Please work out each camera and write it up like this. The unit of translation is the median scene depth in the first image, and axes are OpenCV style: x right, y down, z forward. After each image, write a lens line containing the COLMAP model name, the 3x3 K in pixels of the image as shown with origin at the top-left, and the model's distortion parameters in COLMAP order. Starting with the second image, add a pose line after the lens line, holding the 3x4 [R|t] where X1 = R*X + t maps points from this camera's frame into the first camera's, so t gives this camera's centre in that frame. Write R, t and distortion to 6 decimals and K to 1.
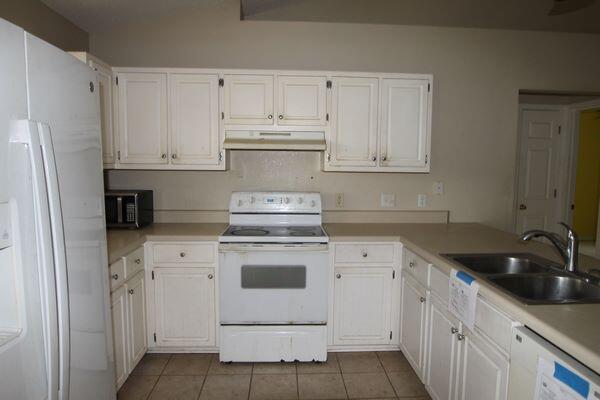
lens RADIAL K [[395.1, 0, 300.0], [0, 395.1, 201.9], [0, 0, 1]] dist [-0.033442, 0.000956]
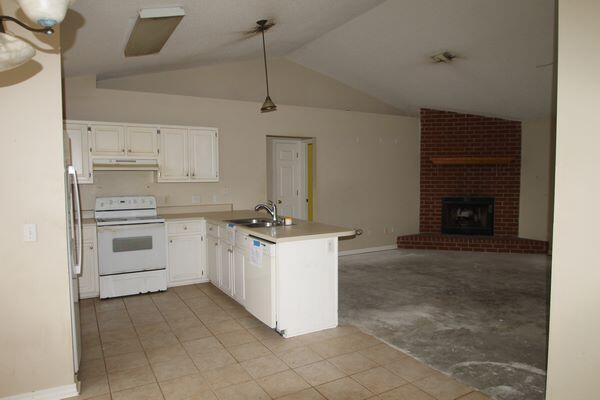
lens RADIAL K [[395.1, 0, 300.1], [0, 395.1, 200.6], [0, 0, 1]] dist [-0.033442, 0.000956]
pose [[0.885953, -0.043539, 0.461726, -0.183326], [0.058080, 0.998162, -0.017319, 0.064393], [-0.460124, 0.042161, 0.886853, -0.787580]]
